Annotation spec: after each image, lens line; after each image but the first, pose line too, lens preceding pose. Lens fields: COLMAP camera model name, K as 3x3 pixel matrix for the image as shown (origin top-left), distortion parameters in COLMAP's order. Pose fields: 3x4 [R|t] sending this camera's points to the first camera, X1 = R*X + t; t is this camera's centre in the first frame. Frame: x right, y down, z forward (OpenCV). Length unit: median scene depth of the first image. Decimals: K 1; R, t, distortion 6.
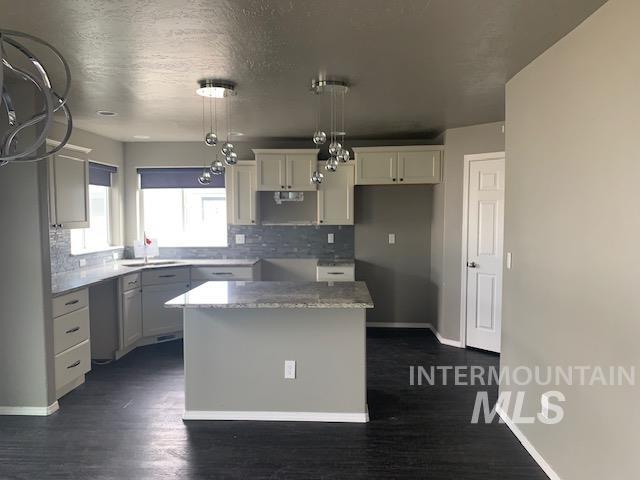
lens RADIAL K [[496.8, 0, 318.7], [0, 496.8, 243.1], [0, 0, 1]] dist [0.046511, -0.028617]
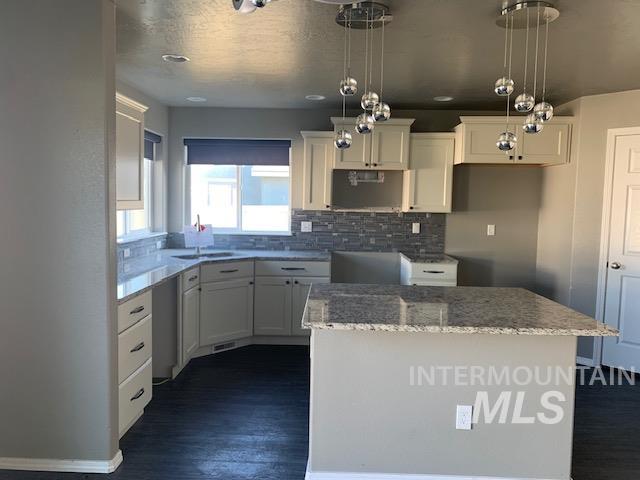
lens RADIAL K [[496.8, 0, 320.6], [0, 496.8, 236.9], [0, 0, 1]] dist [0.046511, -0.028617]
pose [[0.999582, 0.020223, 0.020641, -0.161842], [-0.020470, 0.999721, 0.011802, -0.001872], [-0.020396, -0.012219, 0.999717, 0.178219]]
